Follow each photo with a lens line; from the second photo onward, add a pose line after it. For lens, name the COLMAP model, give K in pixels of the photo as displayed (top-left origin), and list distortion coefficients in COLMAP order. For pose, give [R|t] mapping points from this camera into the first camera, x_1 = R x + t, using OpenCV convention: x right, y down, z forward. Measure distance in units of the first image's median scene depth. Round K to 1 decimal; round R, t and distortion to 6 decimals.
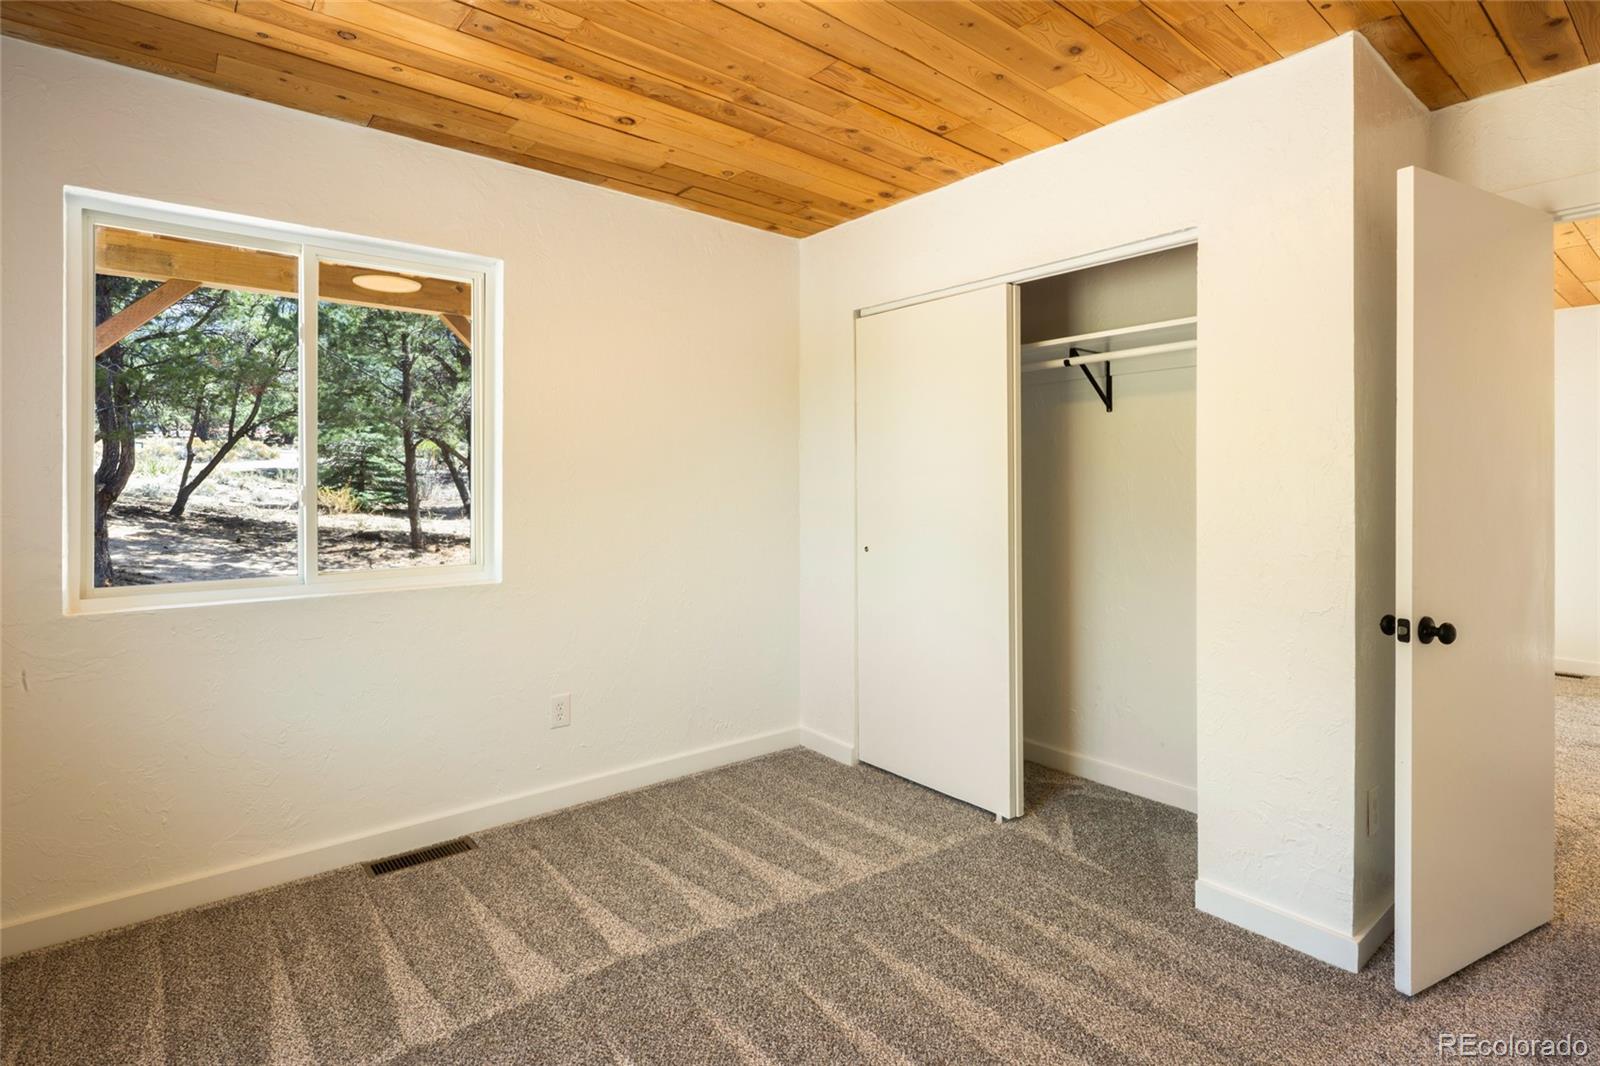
lens RADIAL K [[794.4, 0, 804.0], [0, 794.4, 491.4], [0, 0, 1]] dist [-0.000843, -0.001739]
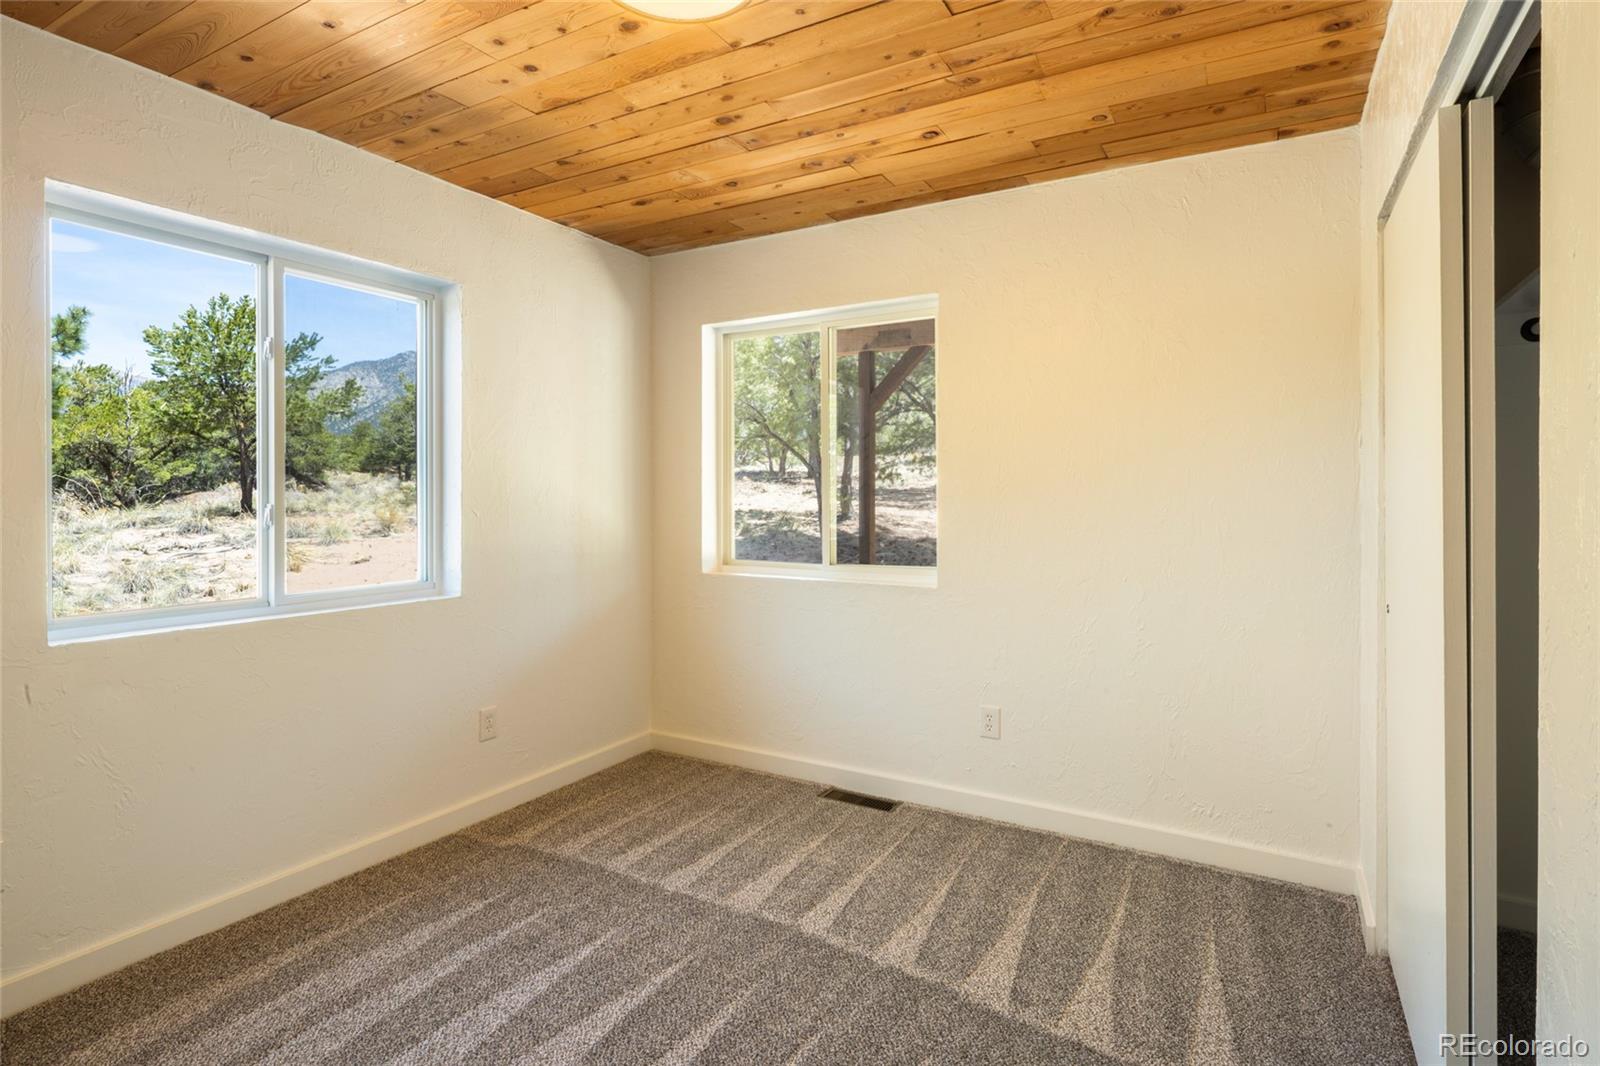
lens RADIAL K [[794.4, 0, 804.0], [0, 794.4, 491.4], [0, 0, 1]] dist [-0.000843, -0.001739]
pose [[0.351468, -0.000956, -0.936199, 0.658246], [-0.008278, 0.999957, -0.004128, -0.010700], [0.936163, 0.009201, 0.351445, 0.500742]]
